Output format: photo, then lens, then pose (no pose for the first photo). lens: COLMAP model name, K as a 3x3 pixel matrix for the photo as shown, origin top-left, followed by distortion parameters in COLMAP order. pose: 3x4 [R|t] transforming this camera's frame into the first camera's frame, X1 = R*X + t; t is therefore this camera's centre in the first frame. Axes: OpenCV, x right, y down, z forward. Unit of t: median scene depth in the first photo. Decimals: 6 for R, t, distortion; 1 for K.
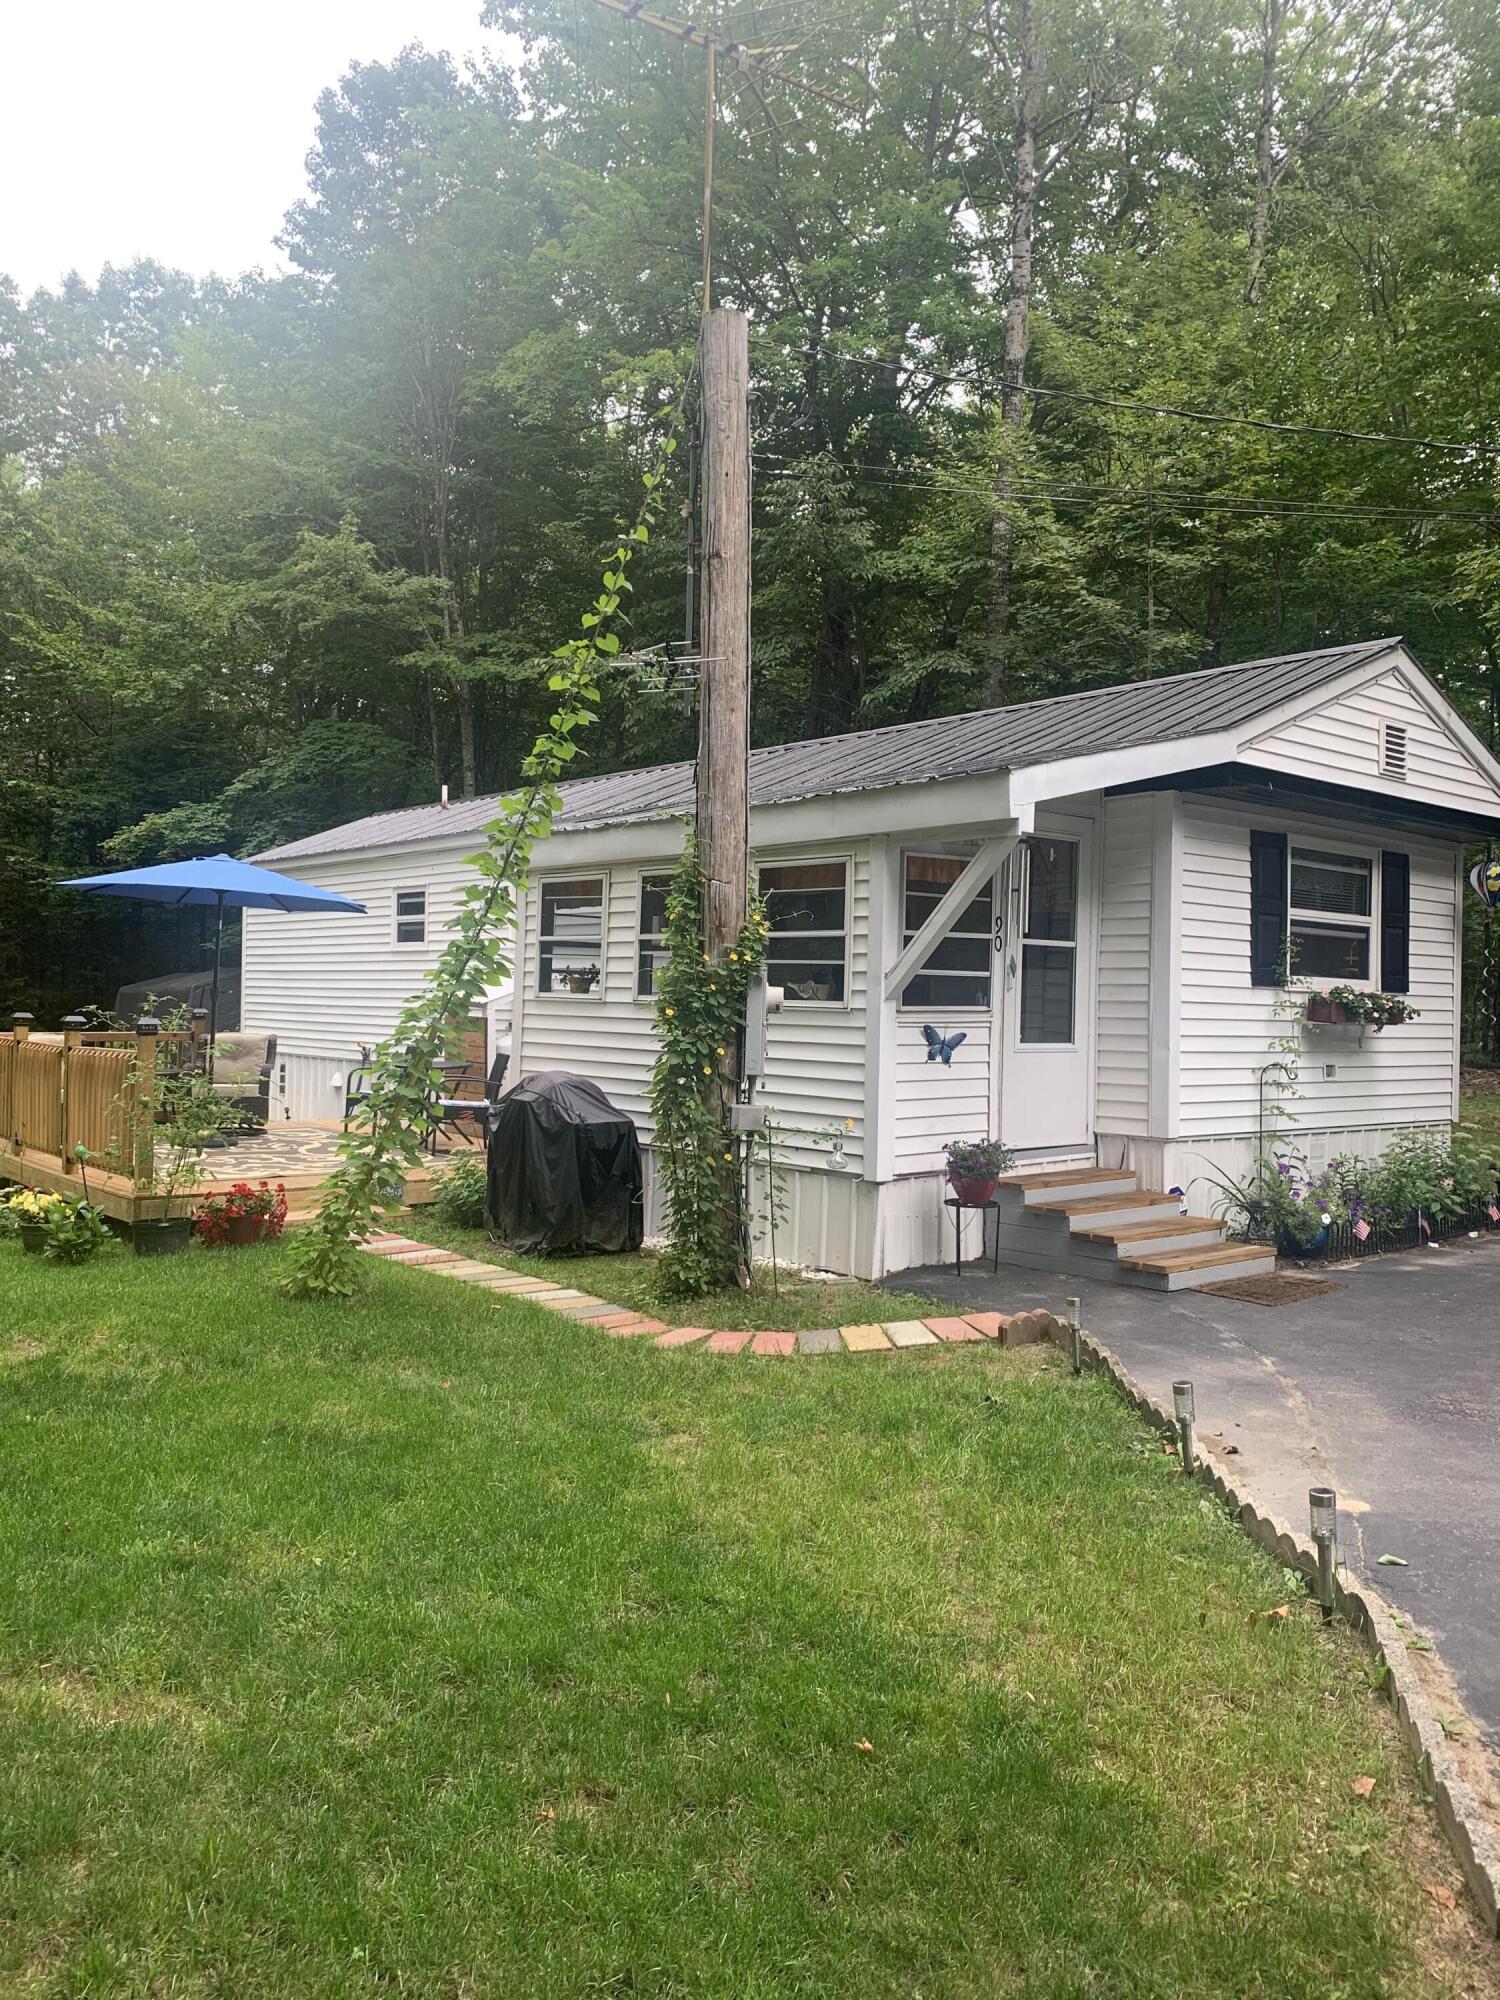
lens RADIAL K [[1414.9, 0, 750.0], [0, 1414.9, 1000.0], [0, 0, 1]] dist [0.043601, -0.036214]
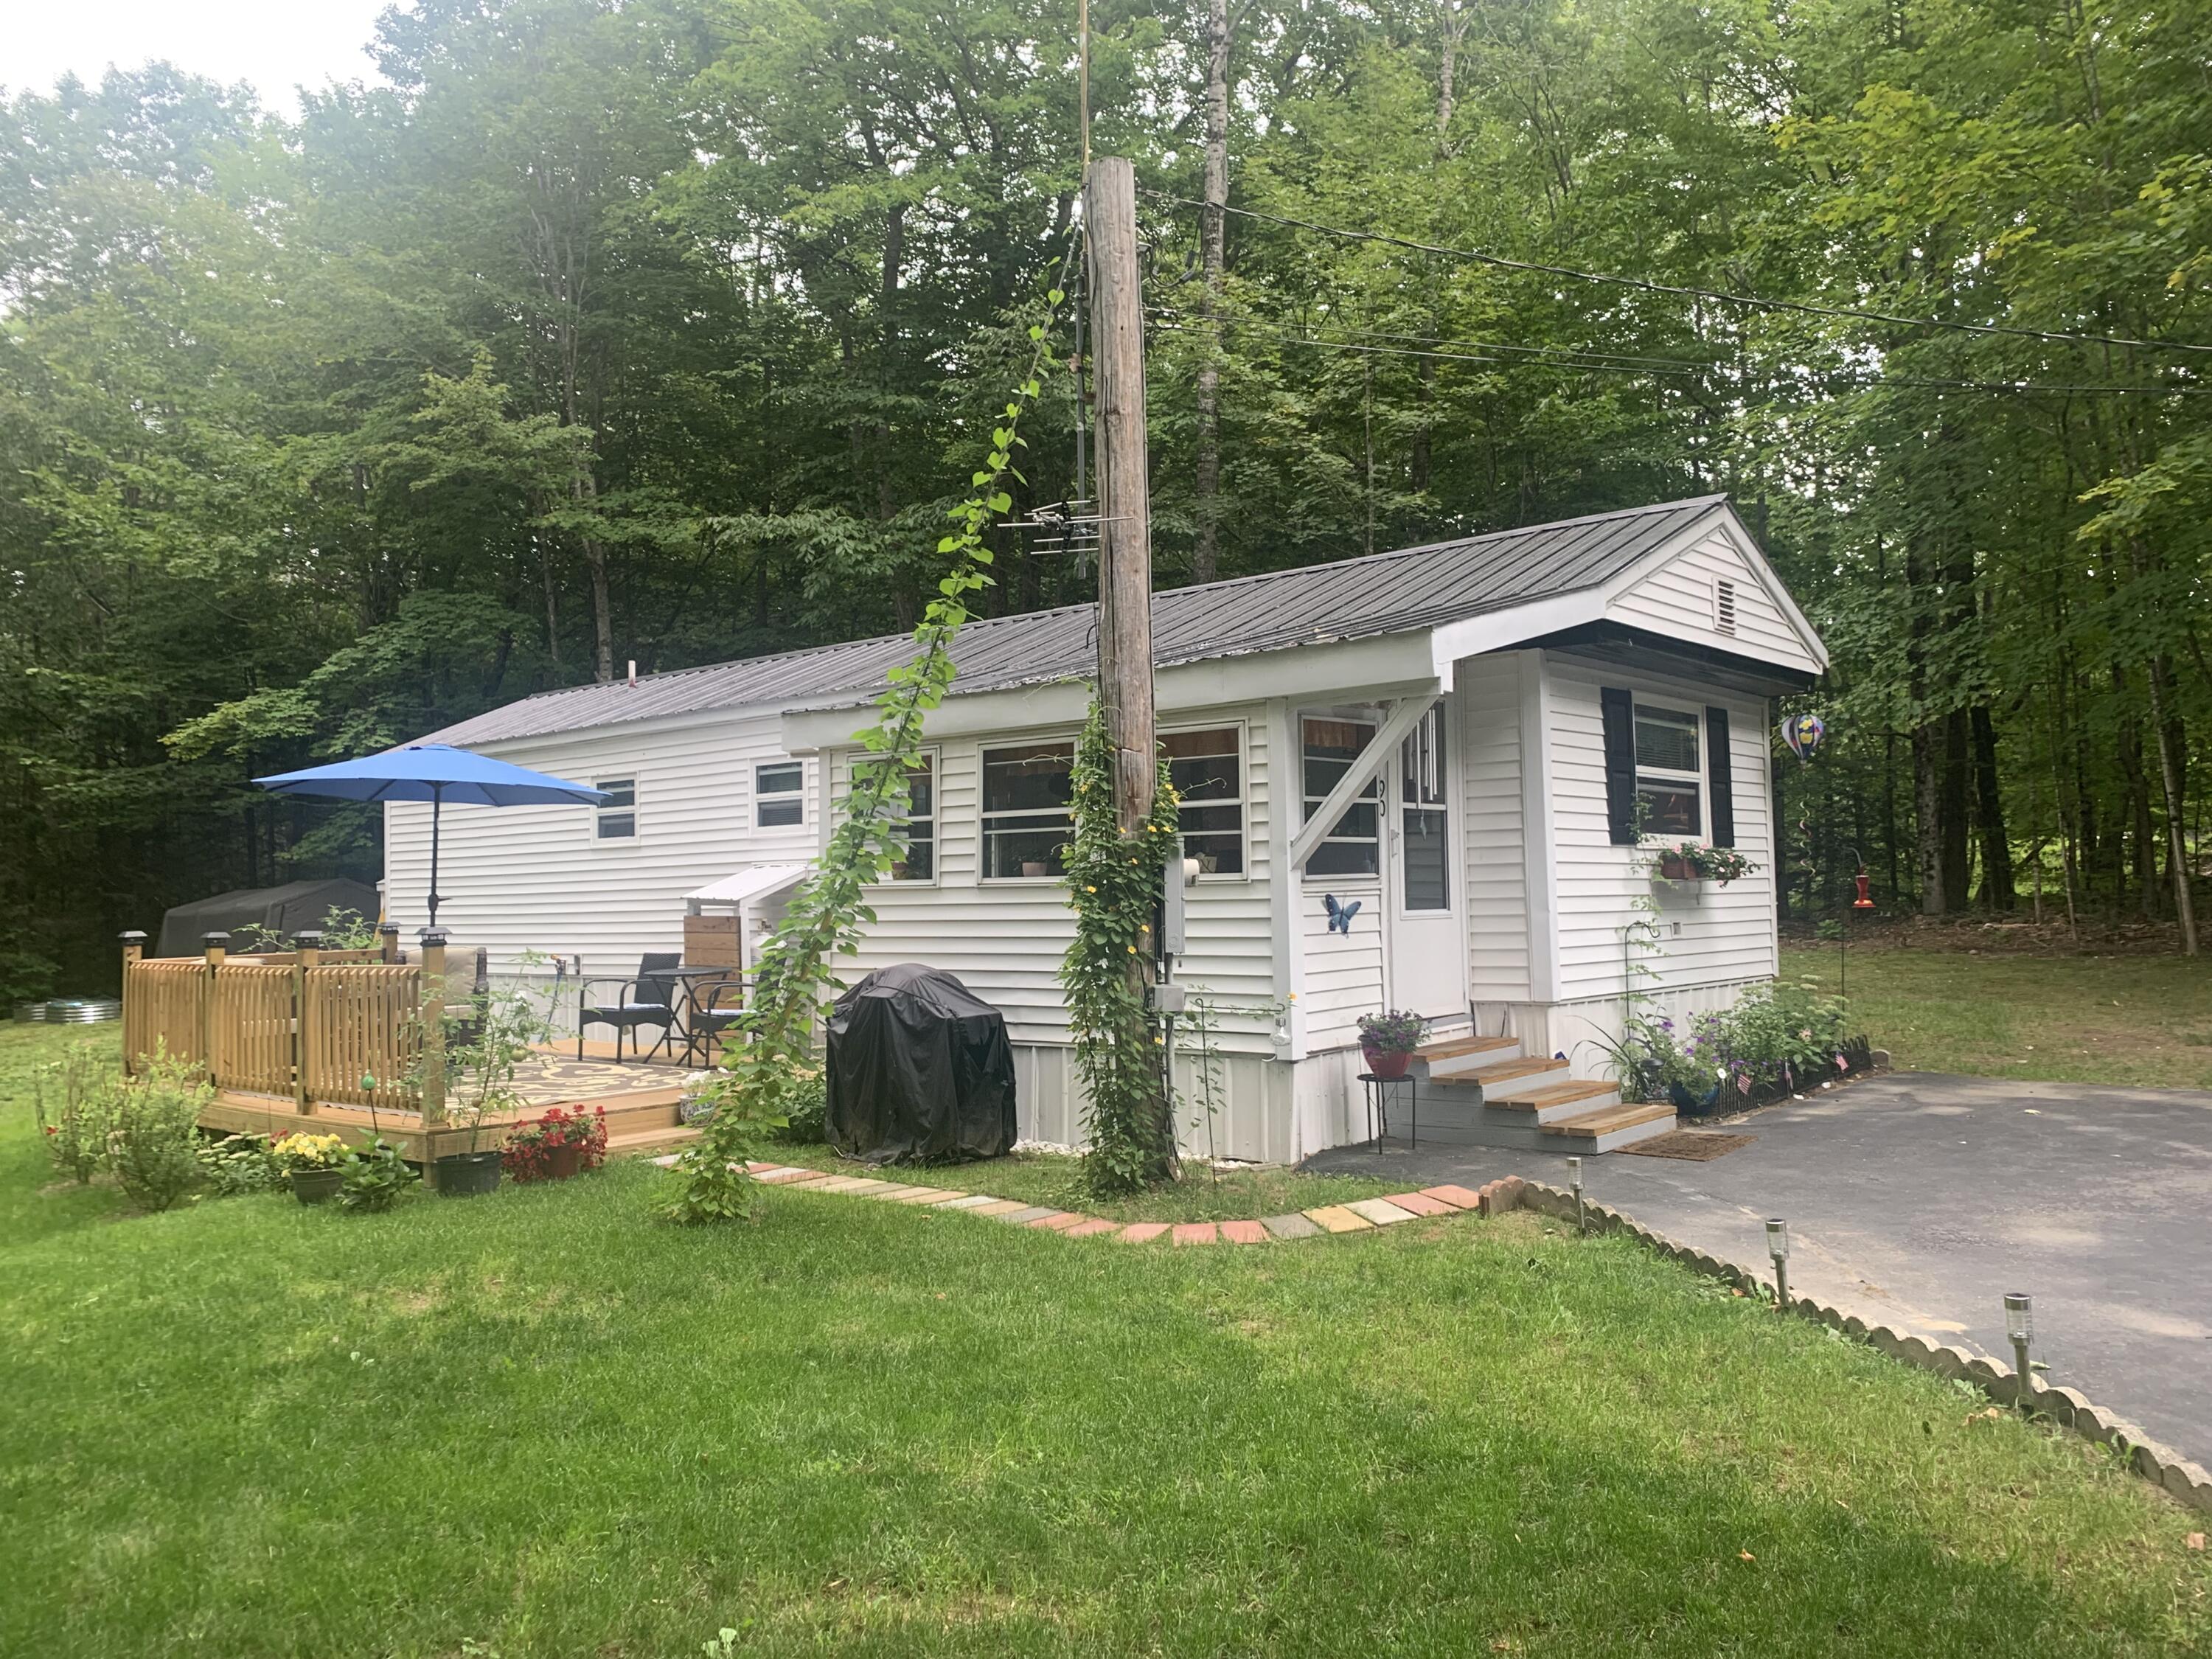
lens RADIAL K [[1564.8, 0, 1106.0], [0, 1564.8, 829.5], [0, 0, 1]] dist [0.043601, -0.036214]
pose [[0.987765, -0.034729, 0.152036, -0.169327], [0.040872, 0.998462, -0.037466, 0.006799], [-0.150501, 0.043222, 0.987665, -0.026414]]
